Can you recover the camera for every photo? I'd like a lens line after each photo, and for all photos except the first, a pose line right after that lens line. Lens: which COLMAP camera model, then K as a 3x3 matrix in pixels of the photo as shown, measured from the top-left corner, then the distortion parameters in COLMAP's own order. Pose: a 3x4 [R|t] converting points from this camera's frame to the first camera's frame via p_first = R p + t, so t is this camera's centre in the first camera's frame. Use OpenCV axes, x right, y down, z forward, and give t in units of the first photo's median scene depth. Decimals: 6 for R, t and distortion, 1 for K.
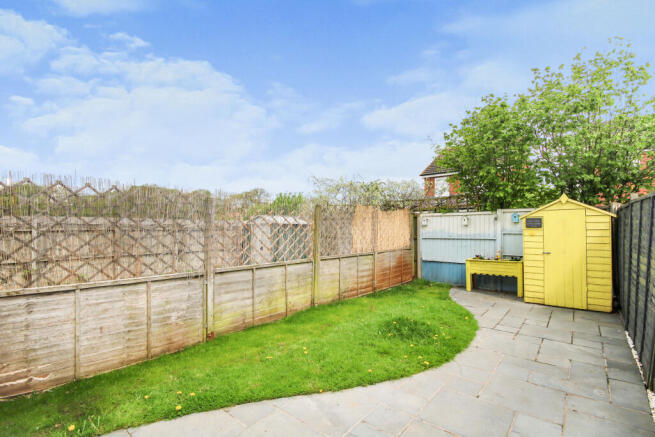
lens RADIAL K [[303.4, 0, 327.8], [0, 303.4, 222.1], [0, 0, 1]] dist [-0.001411, -0.007315]
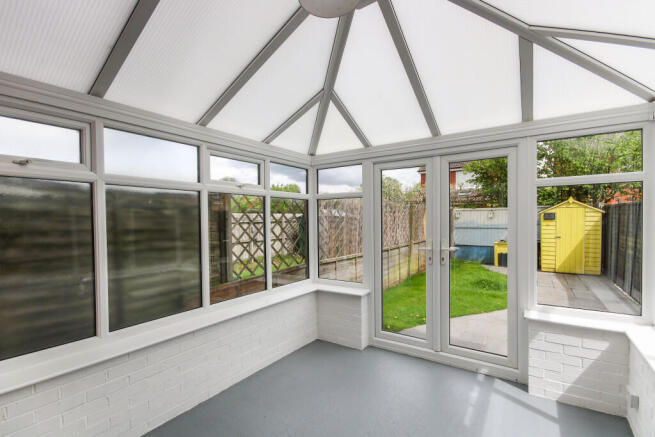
lens RADIAL K [[303.4, 0, 327.2], [0, 303.4, 220.2], [0, 0, 1]] dist [-0.001411, -0.007315]
pose [[0.994806, -0.006564, 0.101580, -0.524801], [0.003694, 0.999589, 0.028423, -0.025076], [-0.101724, -0.027901, 0.994421, -0.329373]]
